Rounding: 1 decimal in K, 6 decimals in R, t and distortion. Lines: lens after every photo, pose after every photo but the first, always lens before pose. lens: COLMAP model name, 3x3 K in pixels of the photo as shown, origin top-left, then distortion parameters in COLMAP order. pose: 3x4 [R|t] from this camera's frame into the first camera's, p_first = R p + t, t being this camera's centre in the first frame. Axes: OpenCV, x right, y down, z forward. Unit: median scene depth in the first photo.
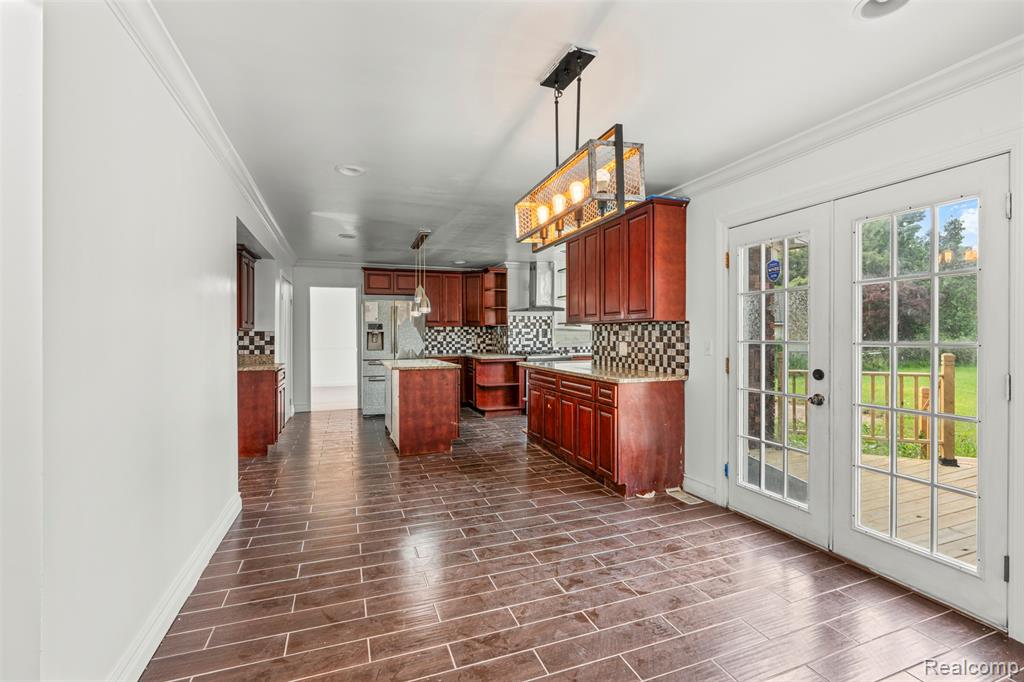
lens RADIAL K [[464.3, 0, 516.6], [0, 464.3, 335.4], [0, 0, 1]] dist [0.001789, 0.000411]
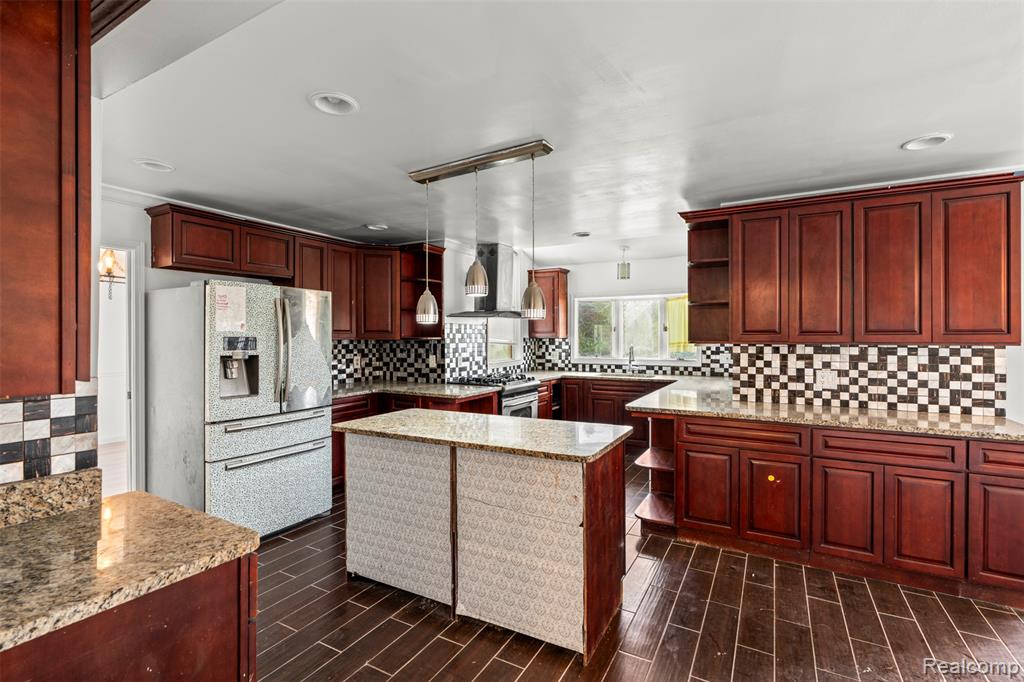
lens RADIAL K [[464.3, 0, 515.0], [0, 464.3, 343.0], [0, 0, 1]] dist [0.001789, 0.000411]
pose [[0.757876, -0.006919, 0.652362, -0.572212], [0.001567, 0.999960, 0.008785, -0.032771], [-0.652397, -0.005636, 0.757856, 0.731379]]
